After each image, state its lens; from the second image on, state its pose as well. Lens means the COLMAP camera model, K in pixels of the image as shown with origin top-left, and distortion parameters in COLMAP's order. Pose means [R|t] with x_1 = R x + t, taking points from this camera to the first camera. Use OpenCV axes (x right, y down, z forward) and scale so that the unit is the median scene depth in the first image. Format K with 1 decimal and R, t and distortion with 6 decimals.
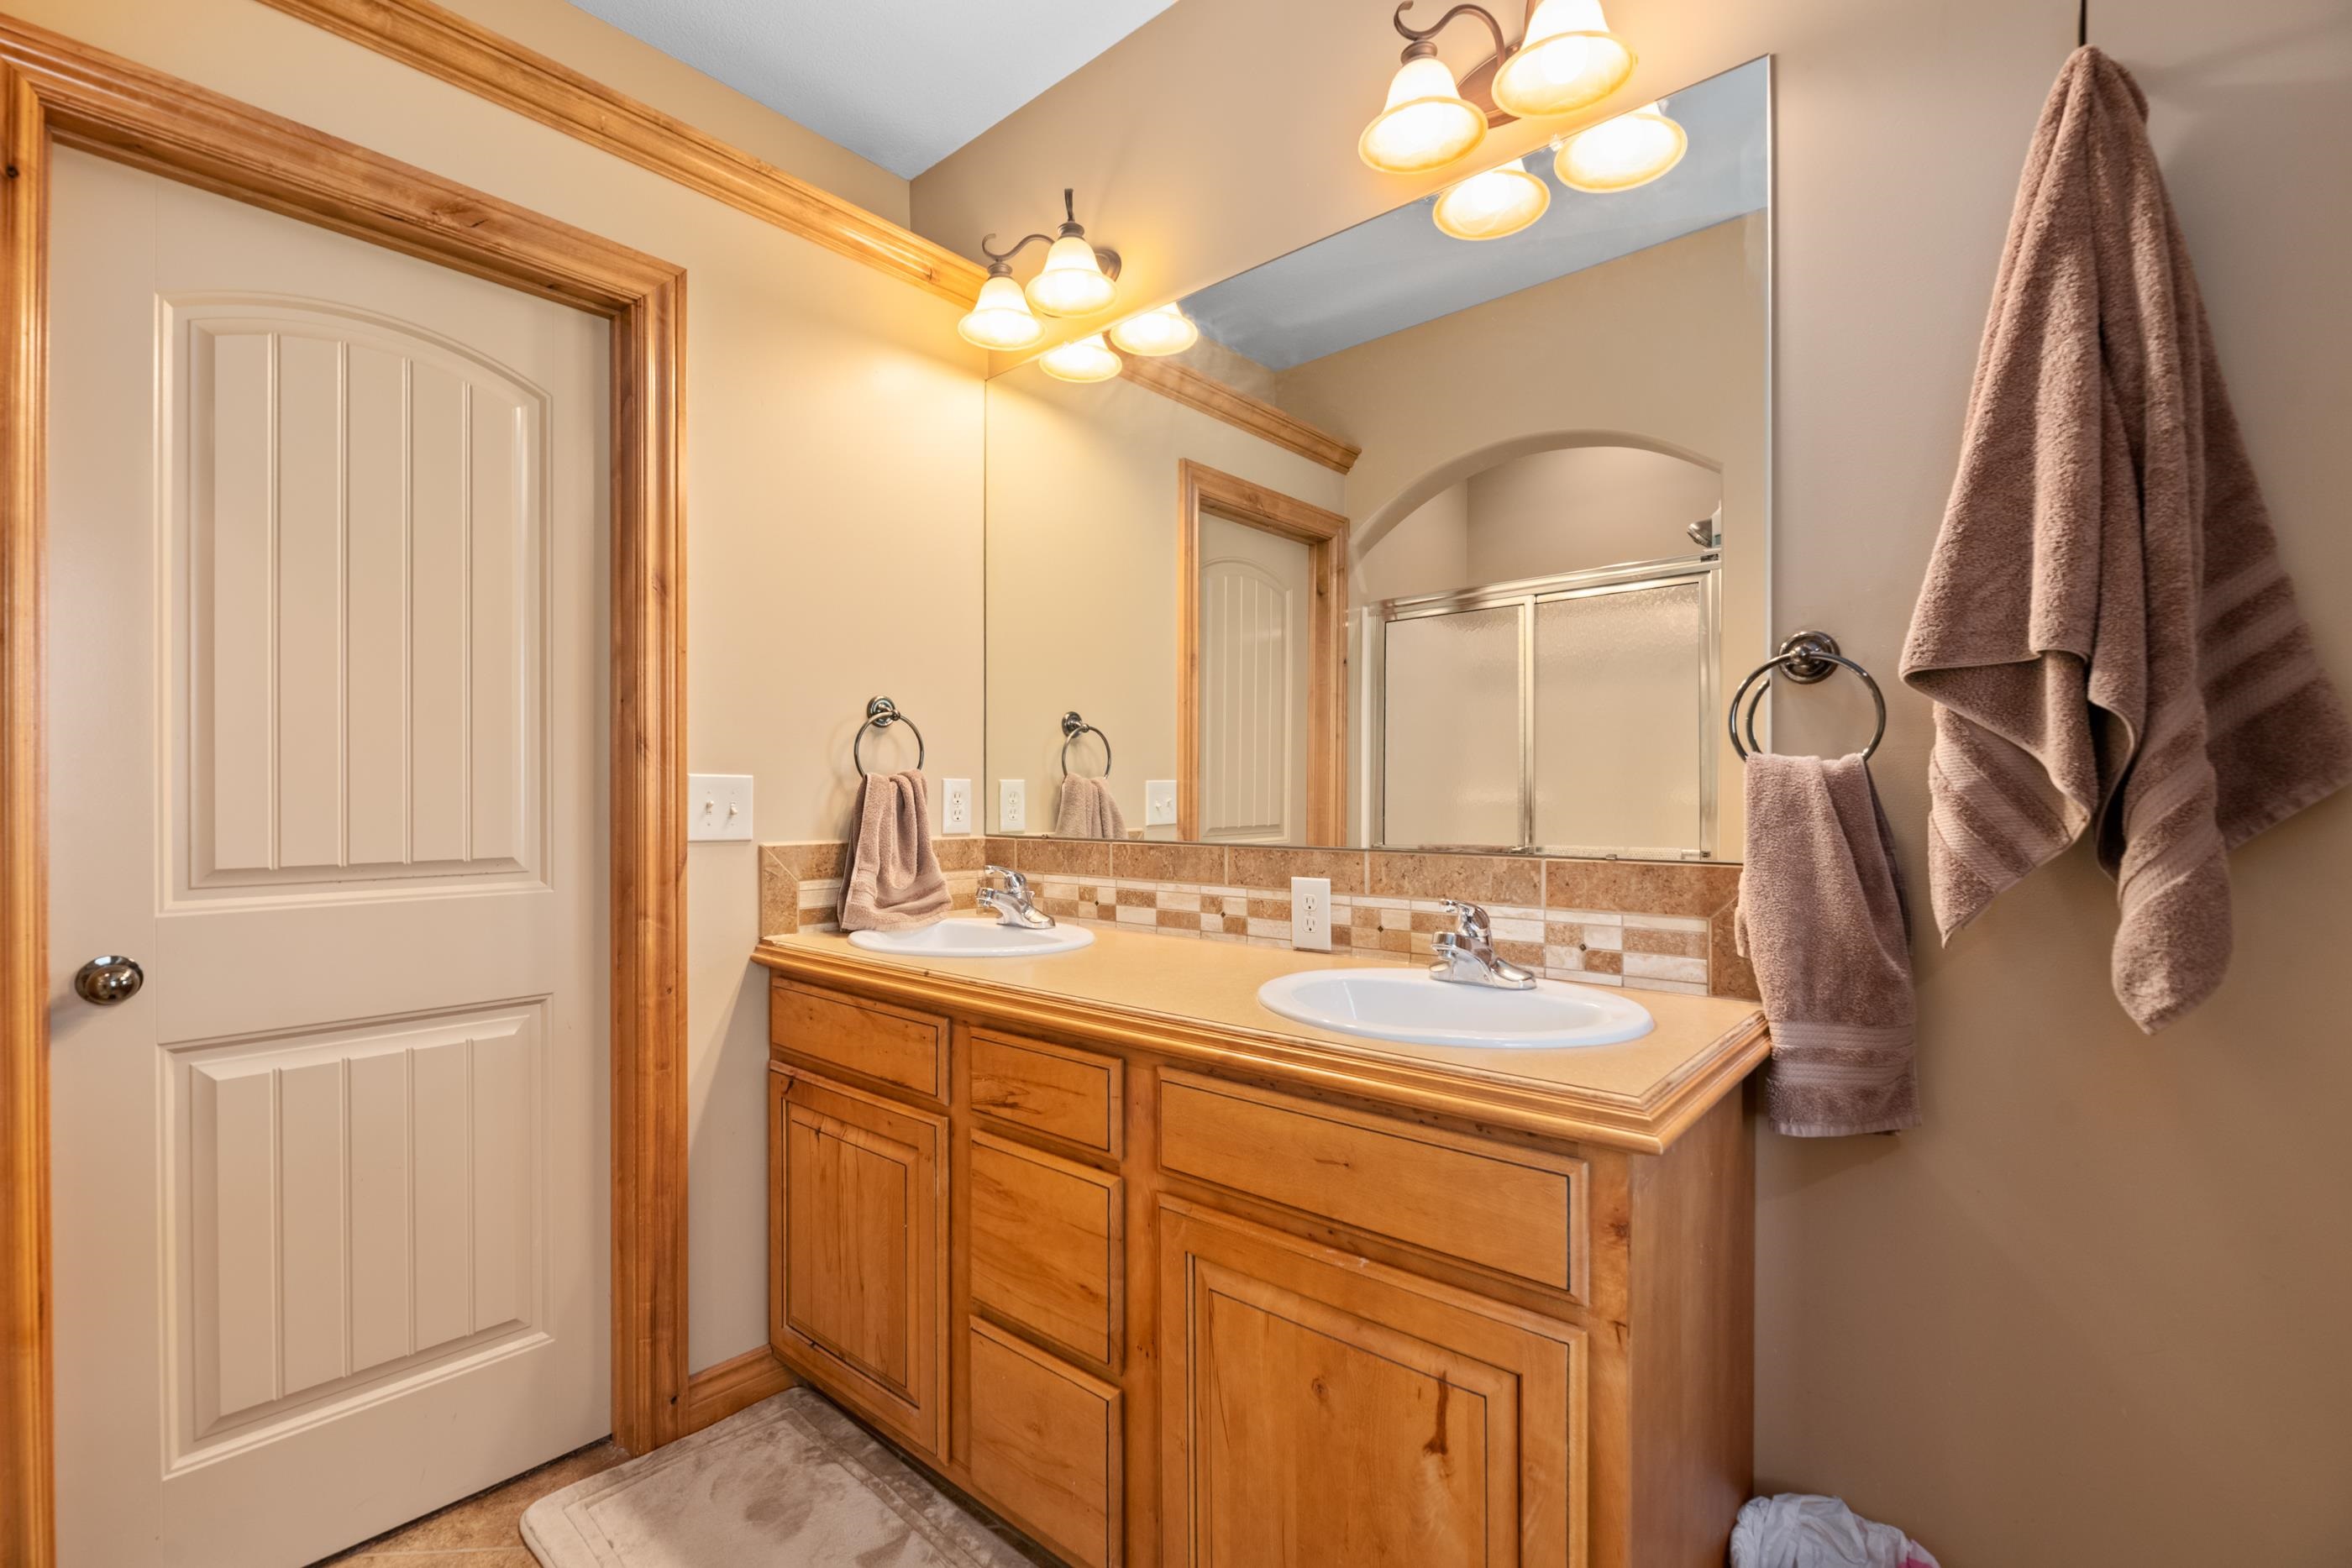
lens RADIAL K [[1025.0, 0, 1170.5], [0, 1025.0, 798.9], [0, 0, 1]] dist [-0.001757, -0.003314]
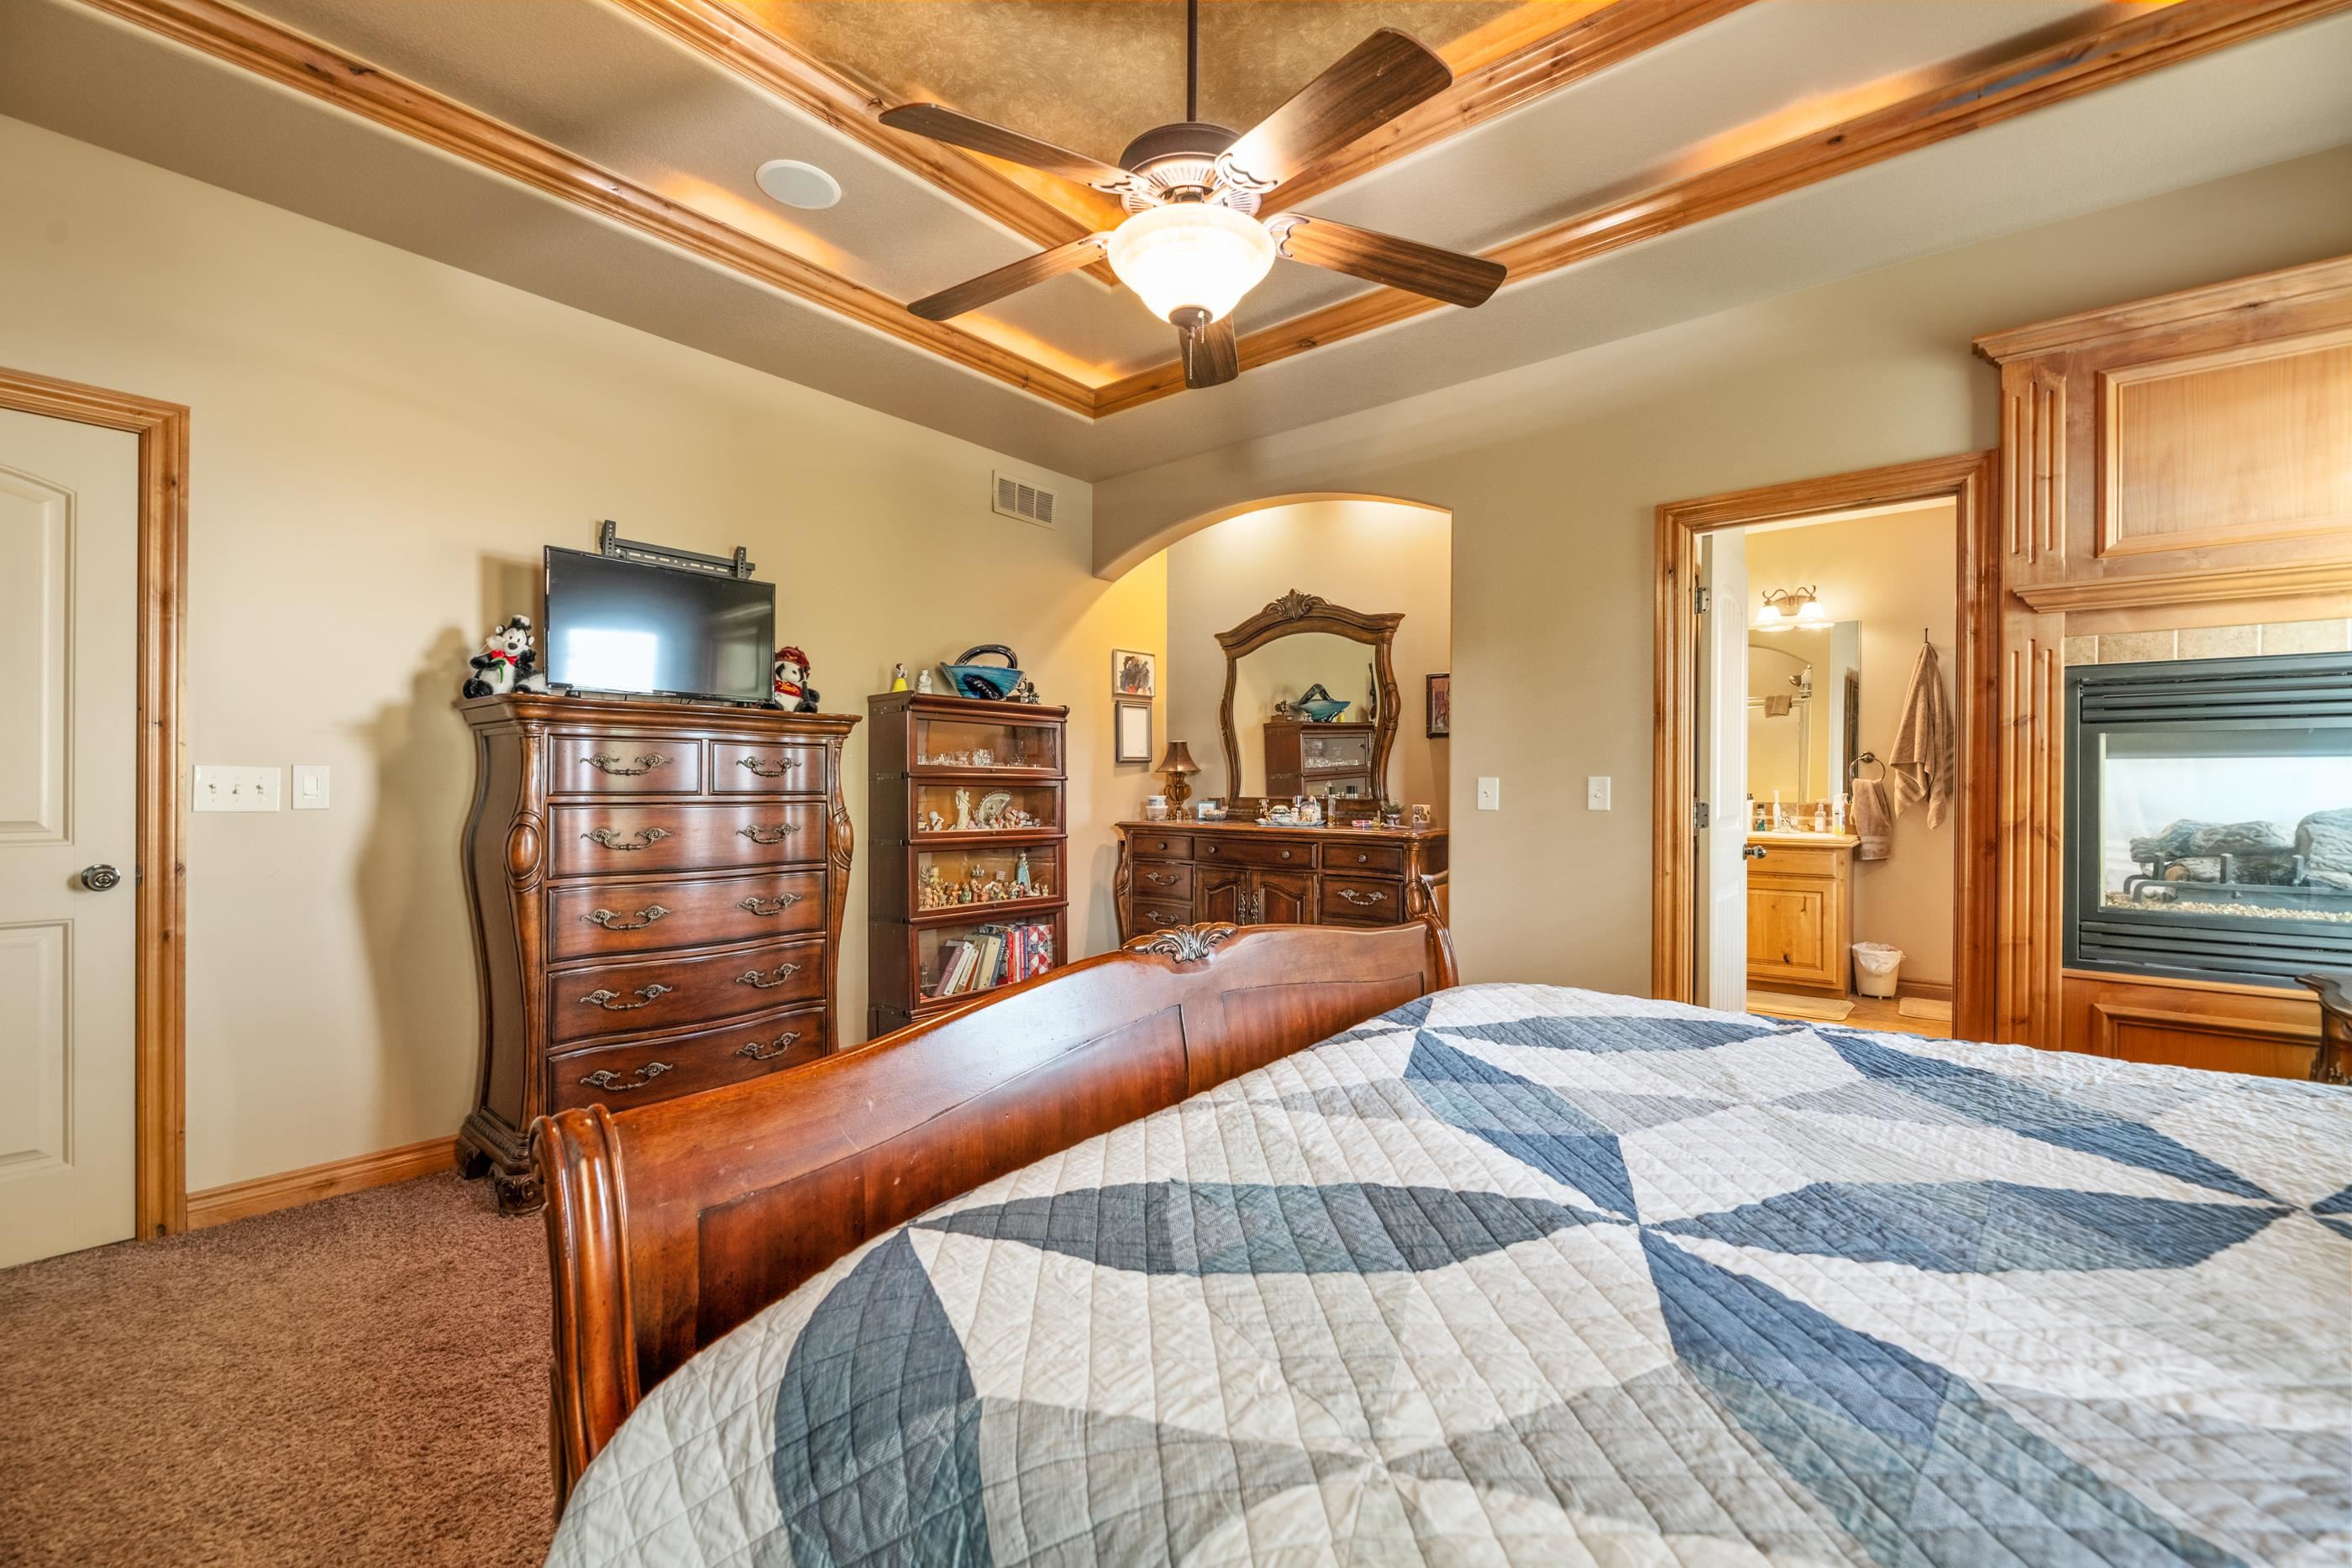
lens RADIAL K [[992.1, 0, 1161.0], [0, 992.1, 791.6], [0, 0, 1]] dist [-0.001179, -0.000455]
pose [[0.999817, 0.004940, 0.018470, -2.735582], [-0.004934, 0.999988, -0.000396, 0.029867], [-0.018471, 0.000304, 0.999829, -3.523250]]
